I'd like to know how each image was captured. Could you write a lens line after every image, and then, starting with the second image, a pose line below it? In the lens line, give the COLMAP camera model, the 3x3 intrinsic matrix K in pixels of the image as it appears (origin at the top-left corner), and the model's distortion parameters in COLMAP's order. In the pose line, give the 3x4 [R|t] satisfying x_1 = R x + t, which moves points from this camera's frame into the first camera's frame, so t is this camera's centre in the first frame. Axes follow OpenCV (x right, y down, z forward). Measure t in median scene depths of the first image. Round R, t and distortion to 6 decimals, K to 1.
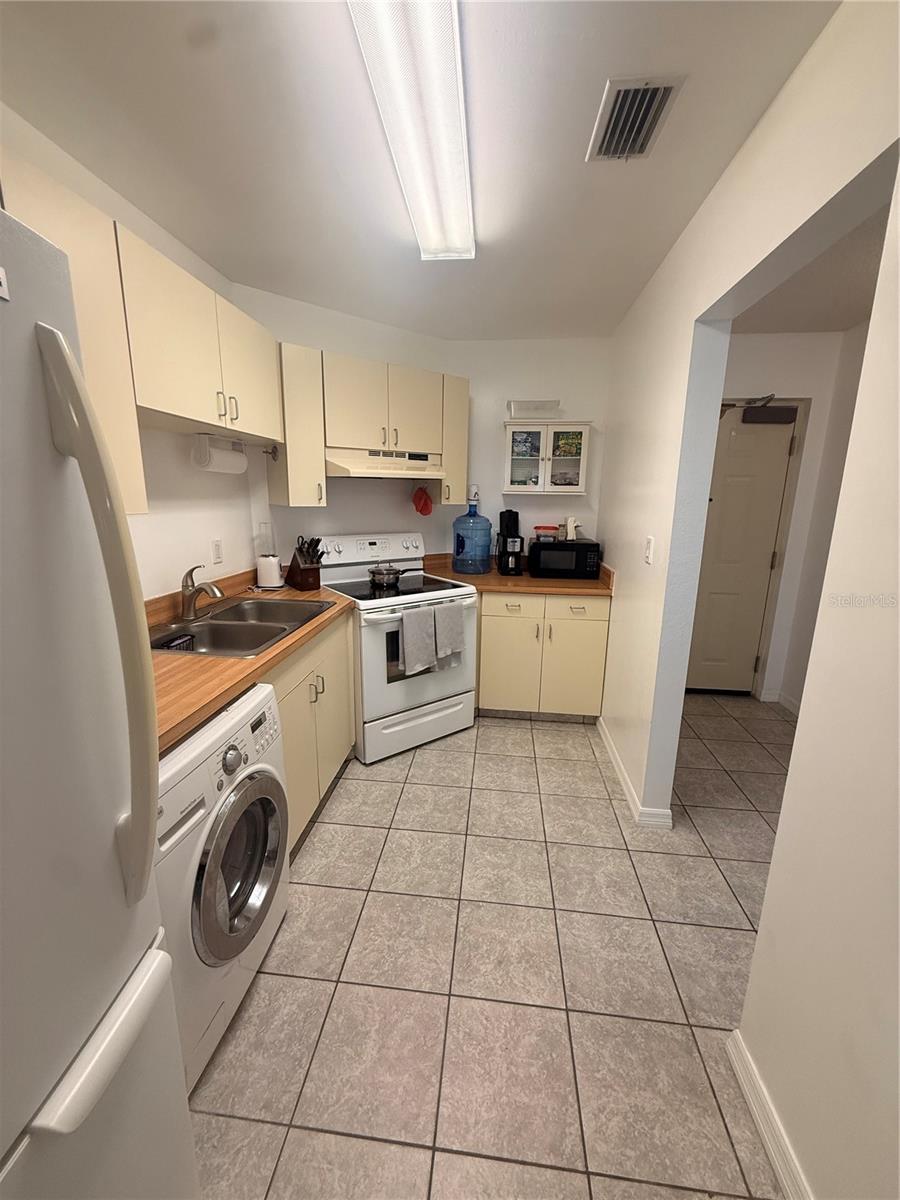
lens RADIAL K [[477.1, 0, 448.9], [0, 477.1, 613.0], [0, 0, 1]] dist [0.000172, 0.000026]
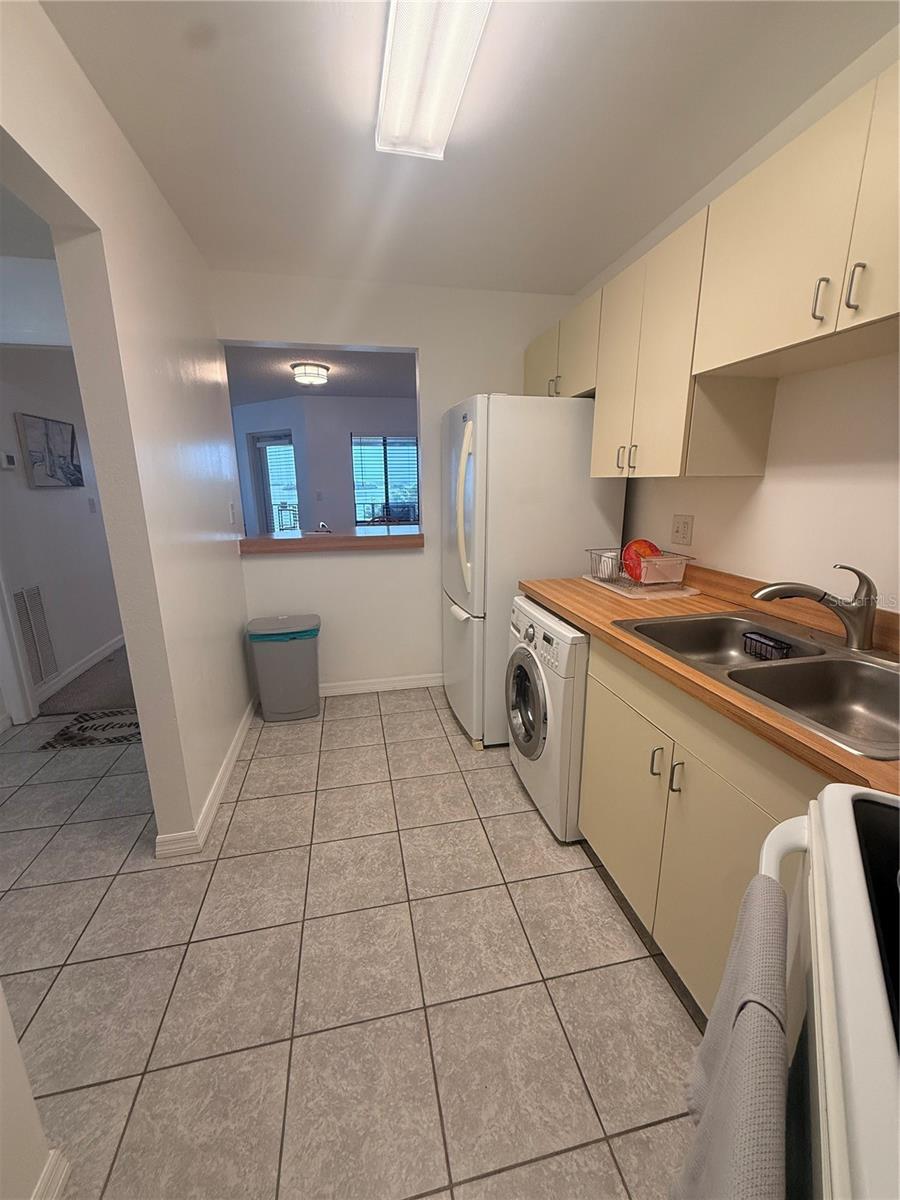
lens RADIAL K [[480.3, 0, 448.6], [0, 480.3, 599.0], [0, 0, 1]] dist [0.000069, 0.000125]
pose [[-0.951656, 0.095178, -0.292048, 0.105770], [-0.045688, 0.896345, 0.440996, -0.215175], [0.303749, 0.433020, -0.848664, 1.004841]]
